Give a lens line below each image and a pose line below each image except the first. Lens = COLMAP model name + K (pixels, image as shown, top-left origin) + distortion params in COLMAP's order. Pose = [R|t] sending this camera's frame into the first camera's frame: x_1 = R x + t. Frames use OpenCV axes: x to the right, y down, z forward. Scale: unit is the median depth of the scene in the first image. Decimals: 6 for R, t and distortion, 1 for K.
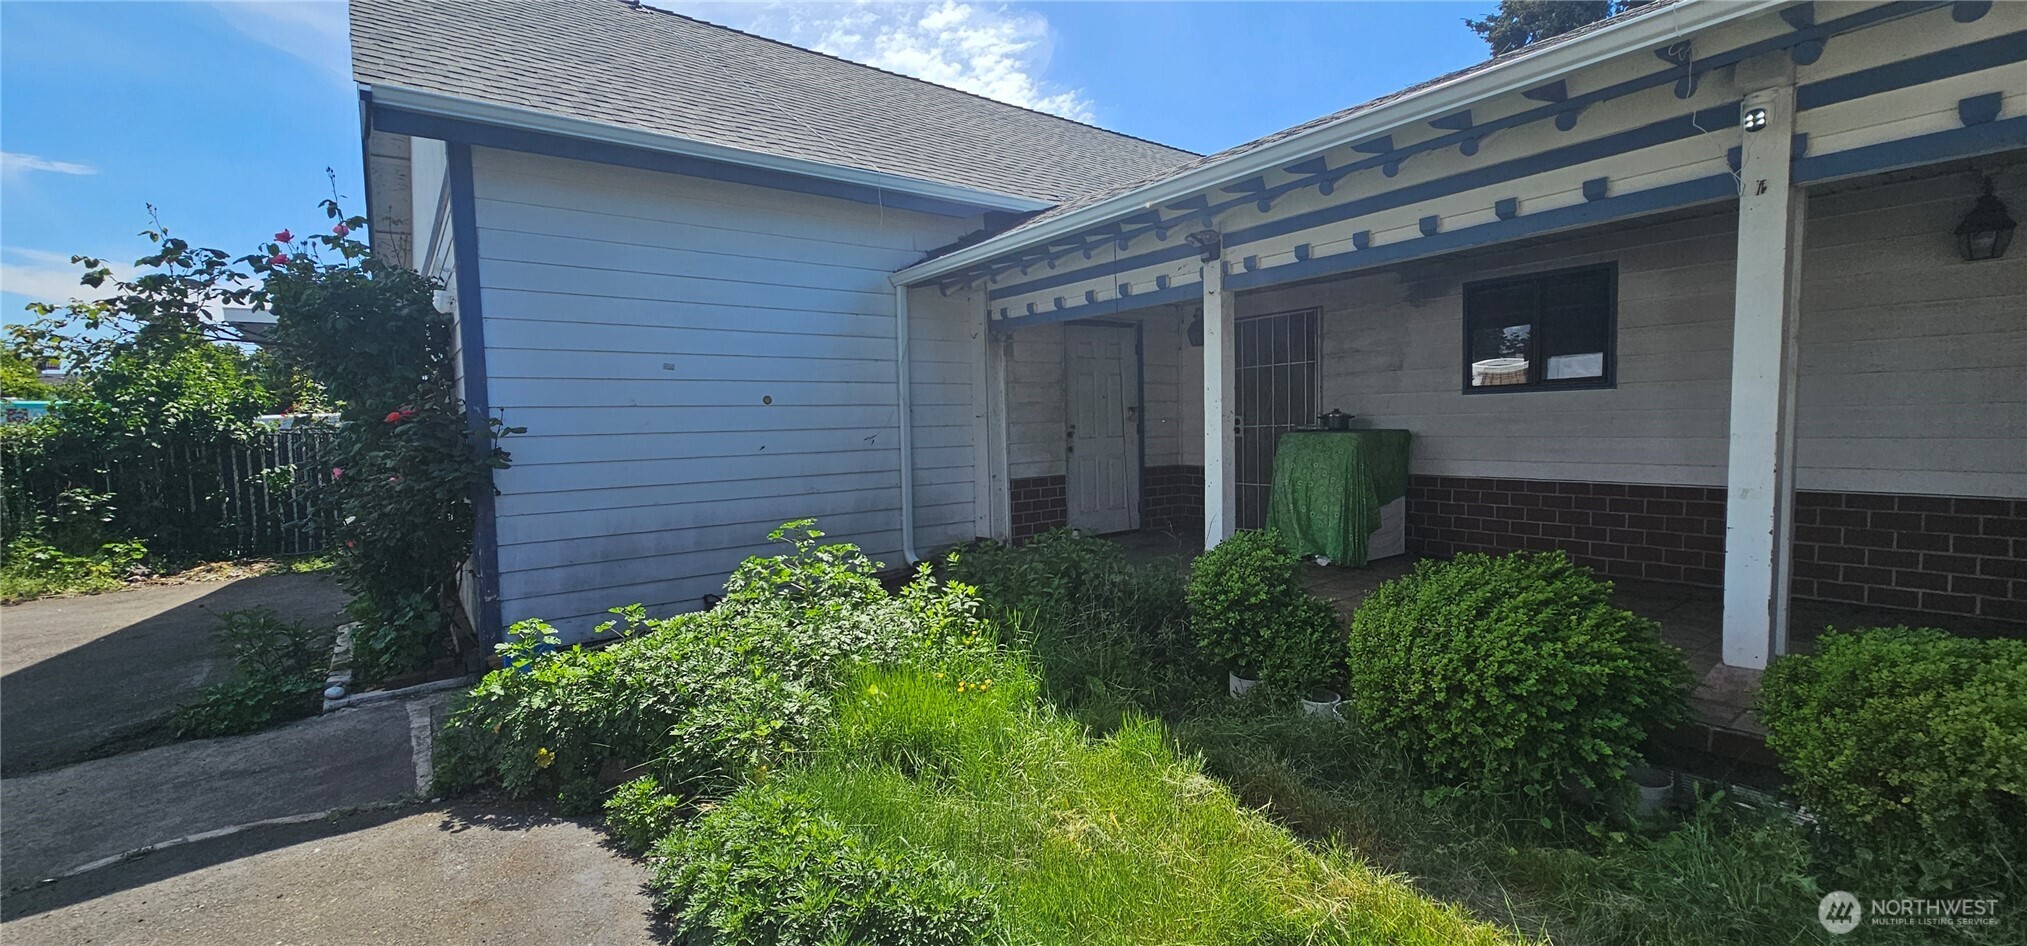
lens RADIAL K [[824.2, 0, 1009.2], [0, 824.2, 482.6], [0, 0, 1]] dist [-0.000338, 0.000139]
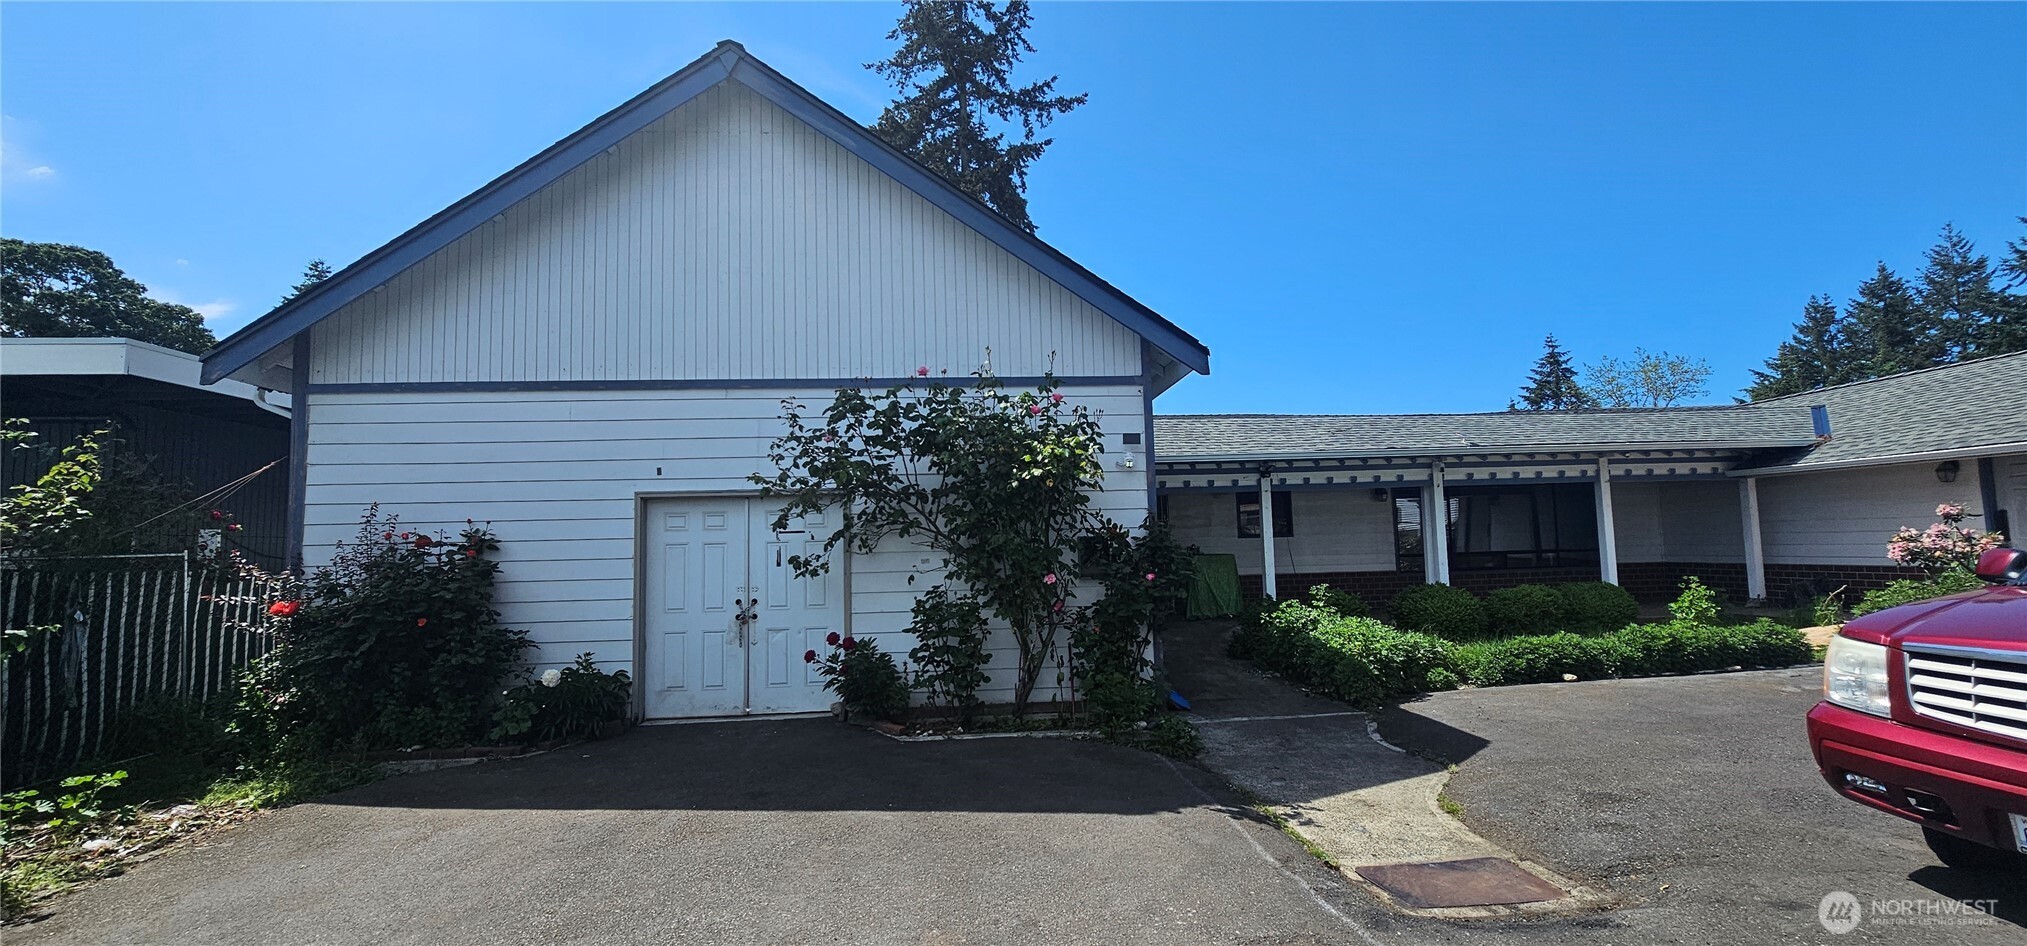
lens RADIAL K [[824.2, 0, 1009.2], [0, 824.2, 482.6], [0, 0, 1]] dist [-0.000338, 0.000139]
pose [[0.577880, 0.079367, 0.812253, -2.405925], [0.055541, 0.989128, -0.136164, 0.012048], [-0.814229, 0.123800, 0.567190, 0.368385]]
